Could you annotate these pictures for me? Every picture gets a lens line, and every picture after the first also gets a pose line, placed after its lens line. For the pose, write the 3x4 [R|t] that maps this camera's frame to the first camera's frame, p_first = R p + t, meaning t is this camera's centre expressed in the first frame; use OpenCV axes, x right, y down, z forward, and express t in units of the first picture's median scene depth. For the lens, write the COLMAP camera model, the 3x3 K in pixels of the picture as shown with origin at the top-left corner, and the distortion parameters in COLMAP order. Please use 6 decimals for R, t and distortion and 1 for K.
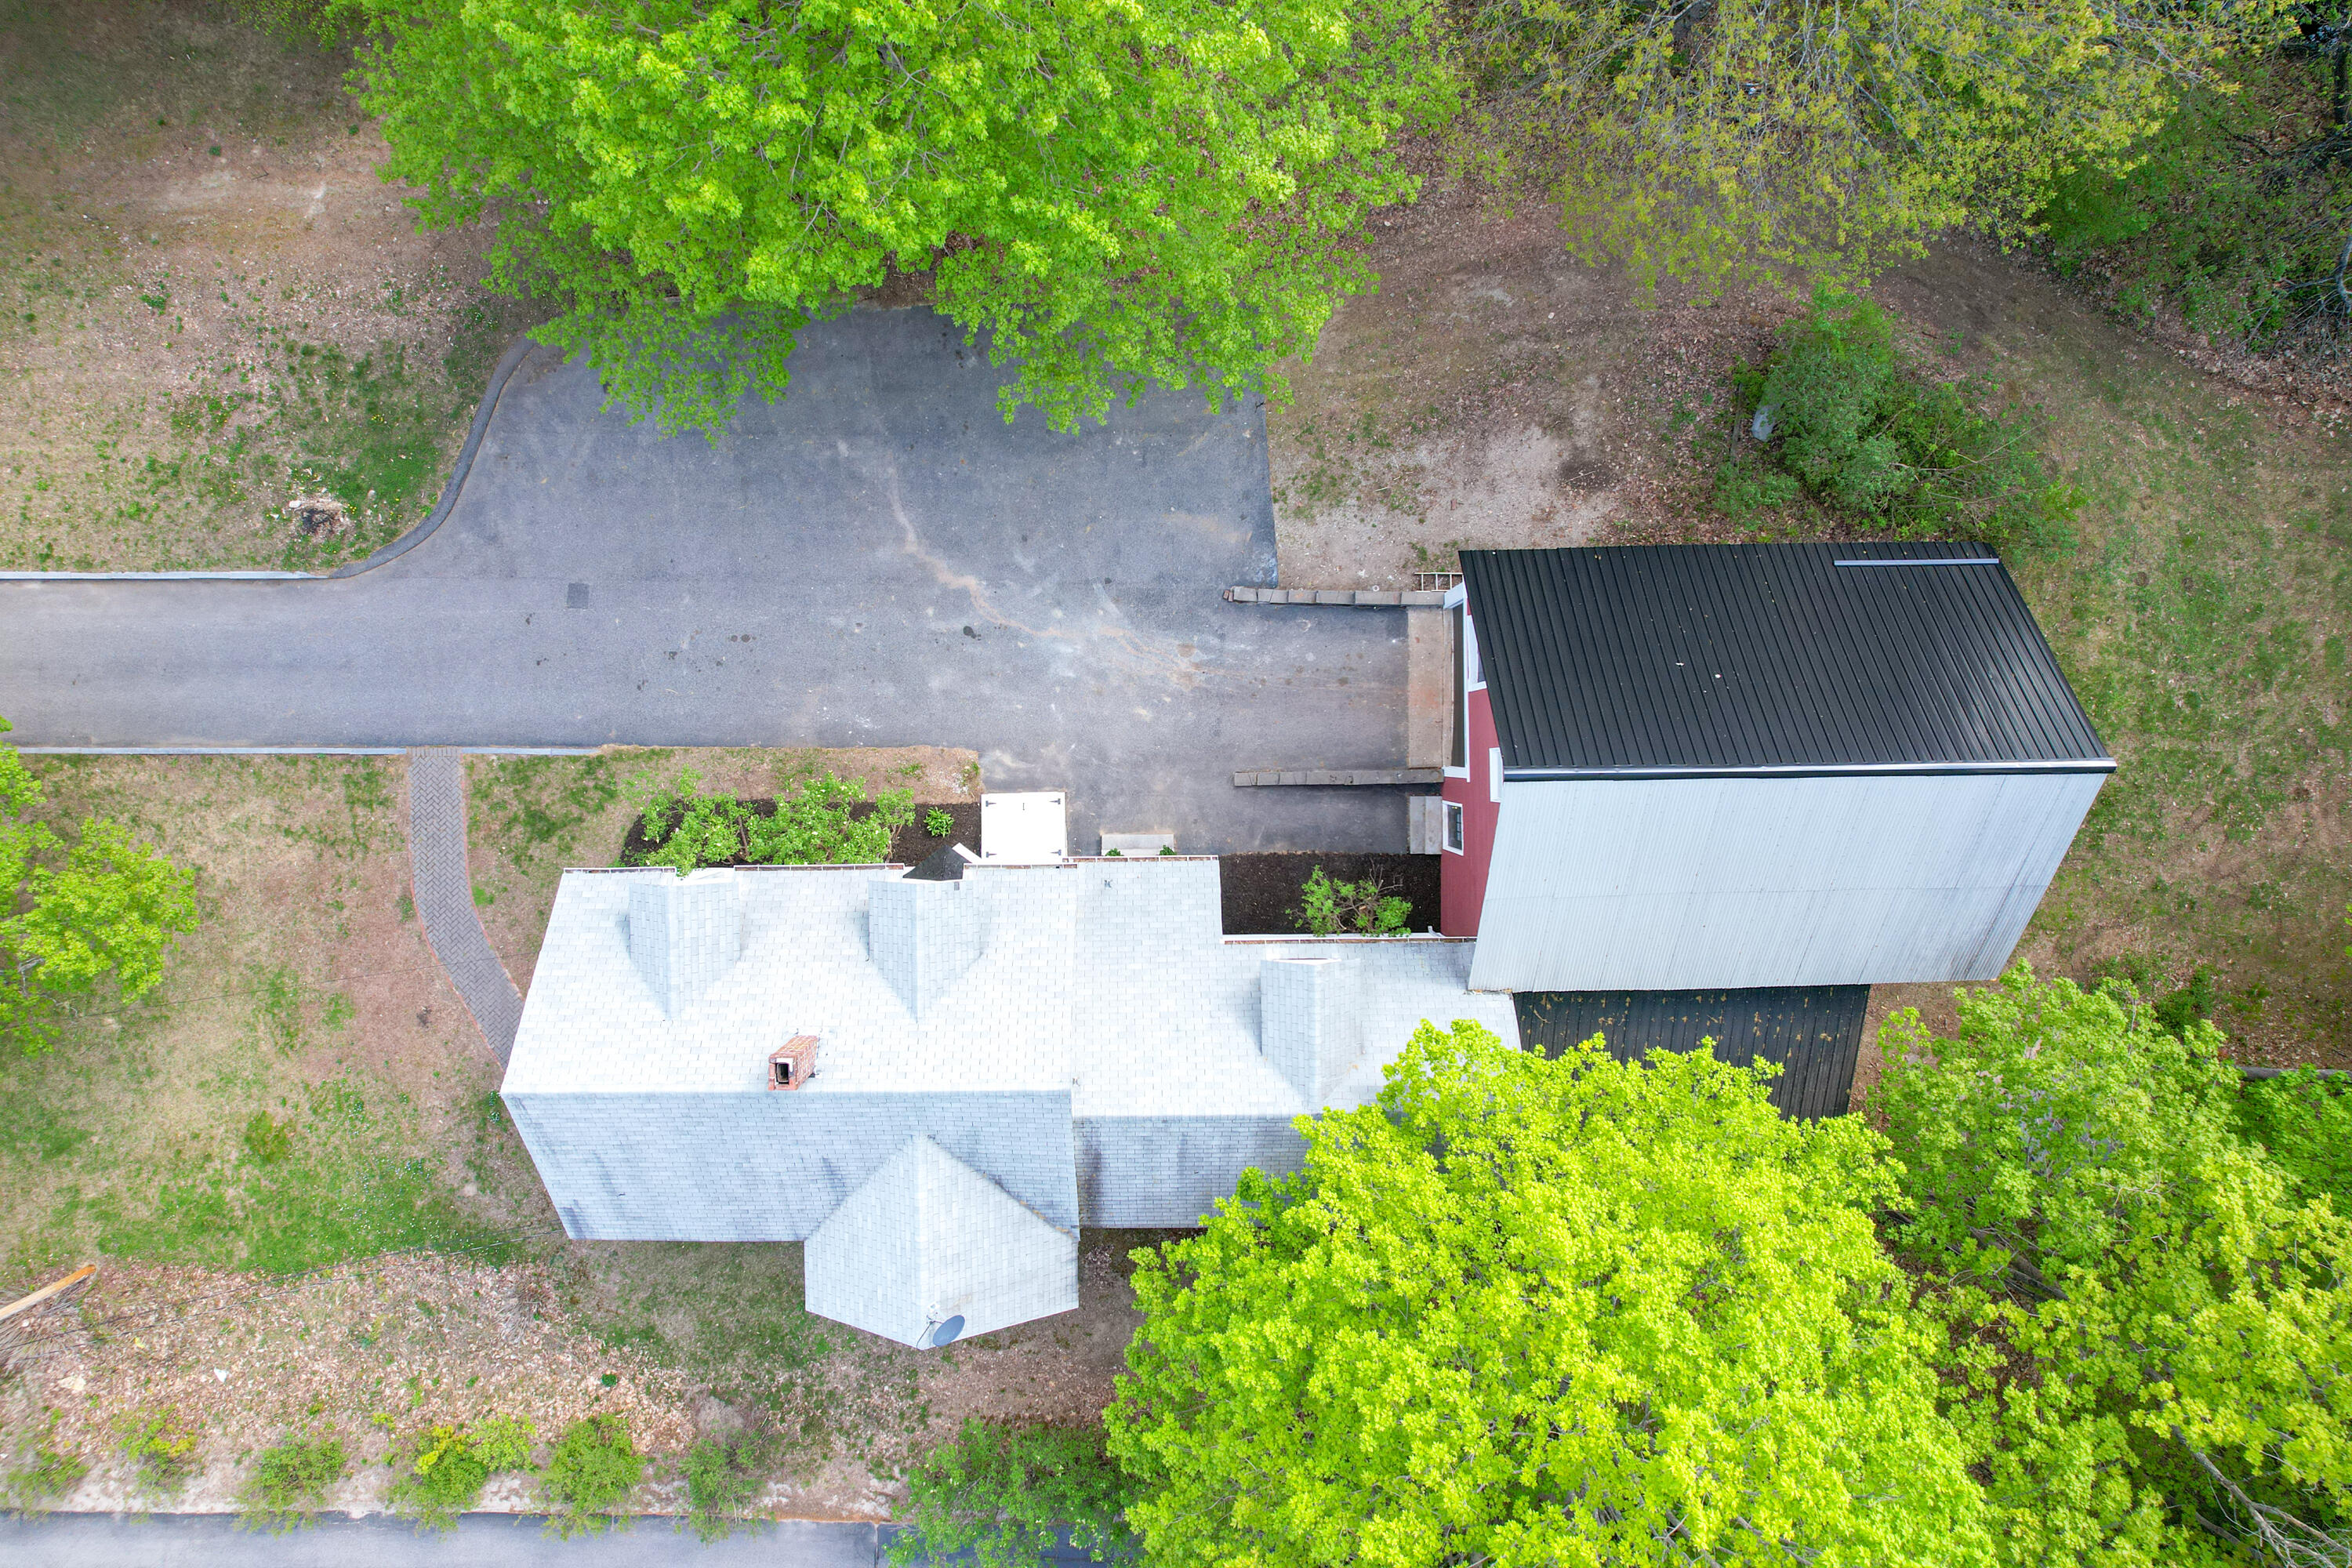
lens RADIAL K [[1503.9, 0, 1162.7], [0, 1503.9, 776.7], [0, 0, 1]] dist [-0.078977, 0.065867]
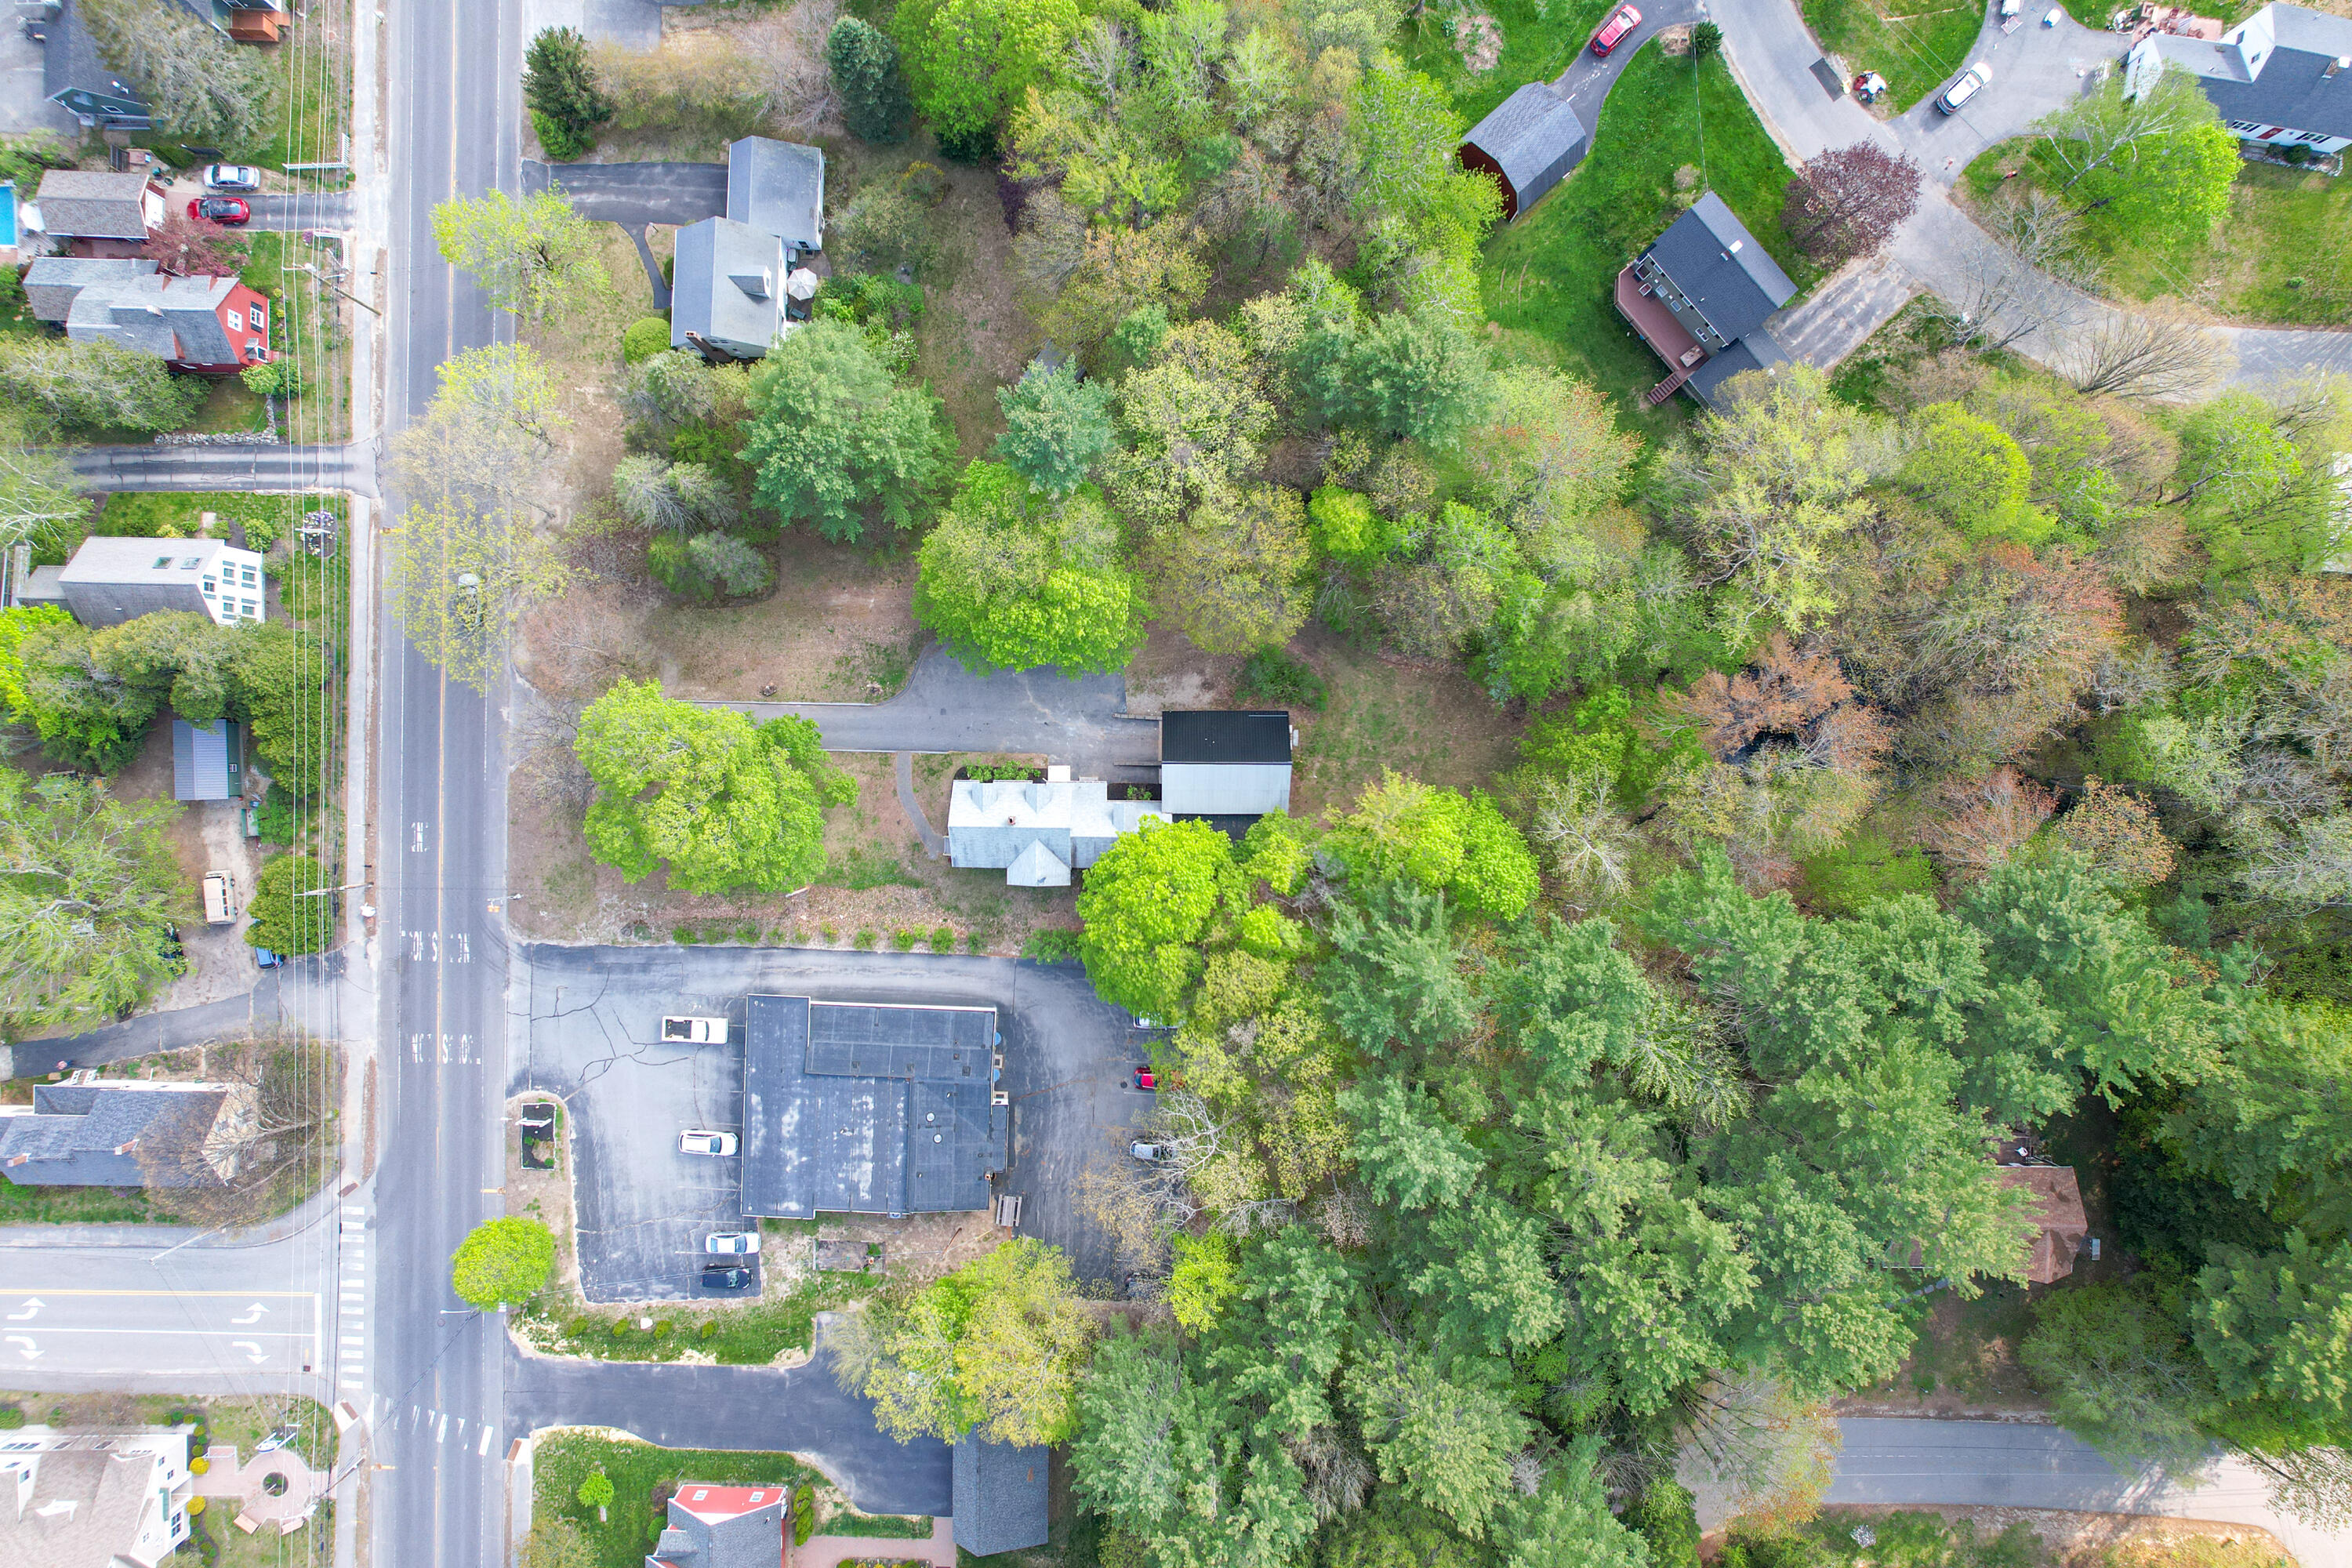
lens RADIAL K [[1503.9, 0, 1162.7], [0, 1503.9, 776.7], [0, 0, 1]] dist [-0.078977, 0.065867]
pose [[0.999773, 0.021066, -0.003160, 0.199080], [-0.021062, 0.999778, 0.001037, 0.031100], [0.003181, -0.000971, 0.999994, -3.067791]]
